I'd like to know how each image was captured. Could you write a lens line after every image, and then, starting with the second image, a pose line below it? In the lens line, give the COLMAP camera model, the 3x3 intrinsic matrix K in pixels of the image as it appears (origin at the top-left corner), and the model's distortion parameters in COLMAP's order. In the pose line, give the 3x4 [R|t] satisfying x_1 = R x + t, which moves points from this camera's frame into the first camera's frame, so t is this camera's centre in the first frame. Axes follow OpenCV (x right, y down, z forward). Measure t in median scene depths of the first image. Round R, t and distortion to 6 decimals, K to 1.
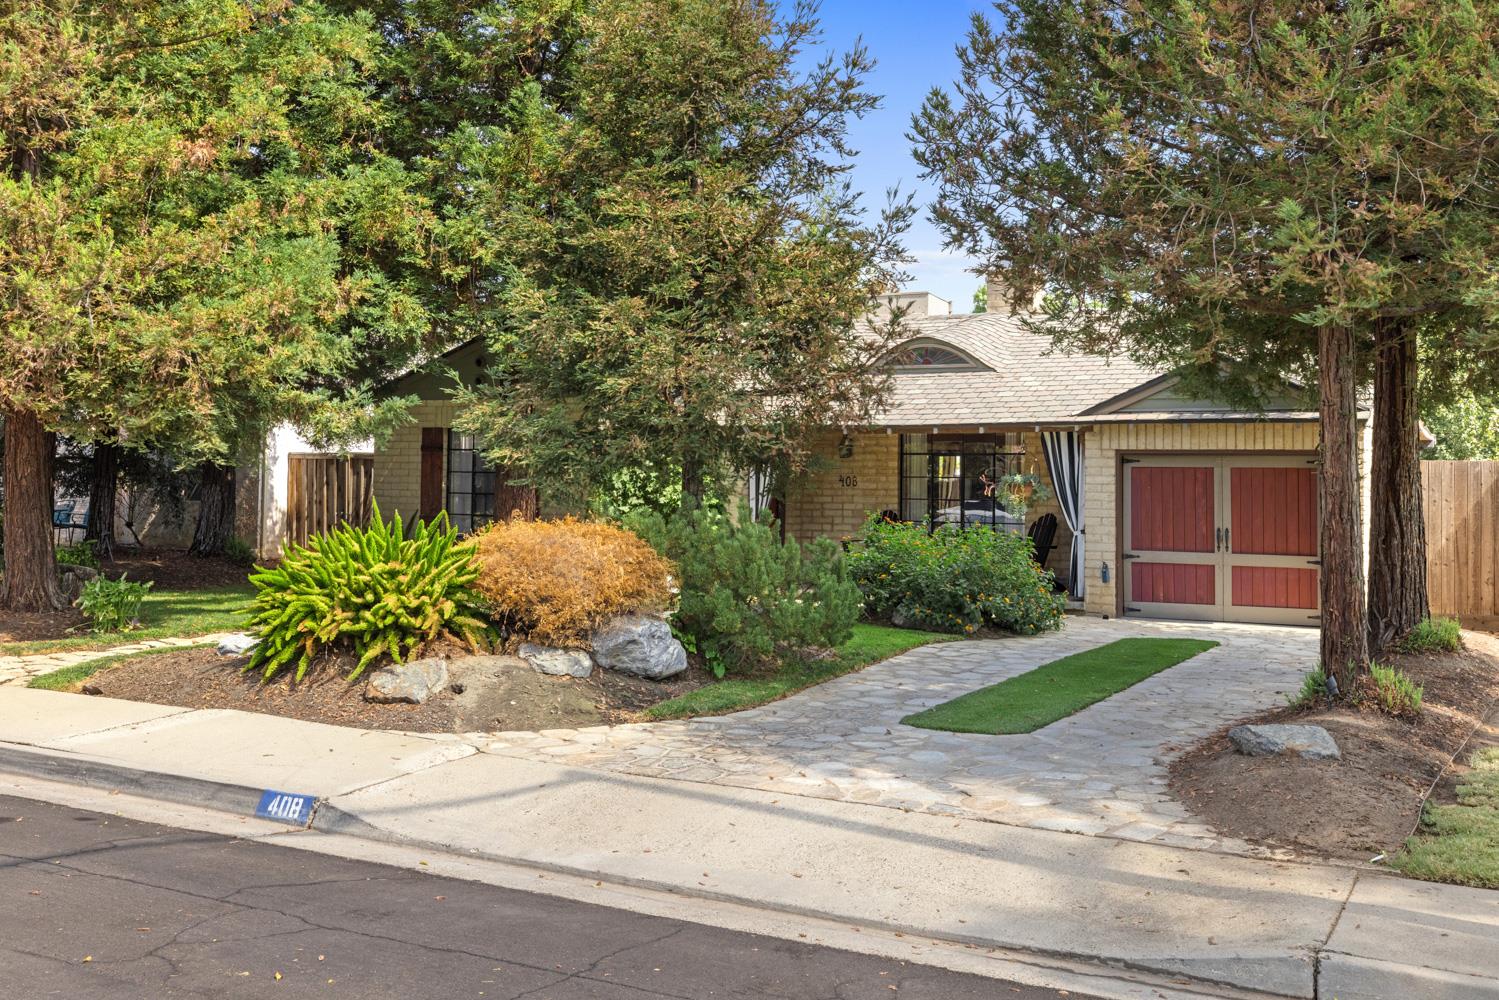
lens RADIAL K [[1481.6, 0, 749.5], [0, 1481.6, 500.0], [0, 0, 1]] dist [-0.003090, -0.000761]
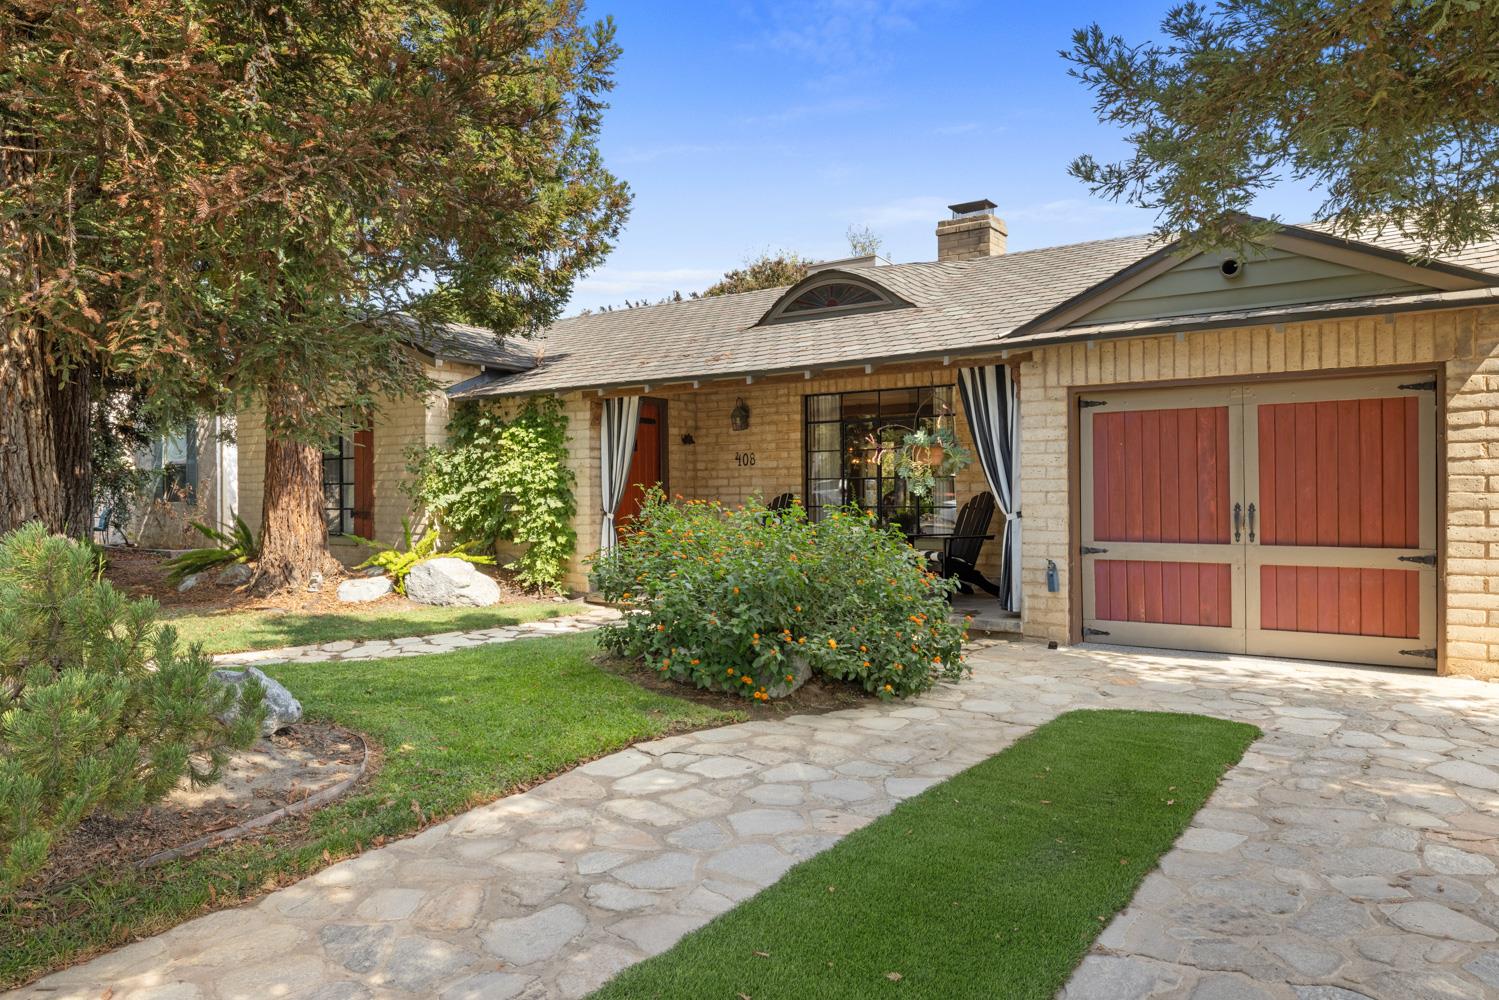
lens RADIAL K [[995.2, 0, 748.2], [0, 995.2, 531.3], [0, 0, 1]] dist [0.005258, 0.000329]
pose [[0.993165, -0.013673, -0.115914, 0.158232], [0.016578, 0.999571, 0.024130, 0.016511], [0.115534, -0.025886, 0.992966, 0.550050]]
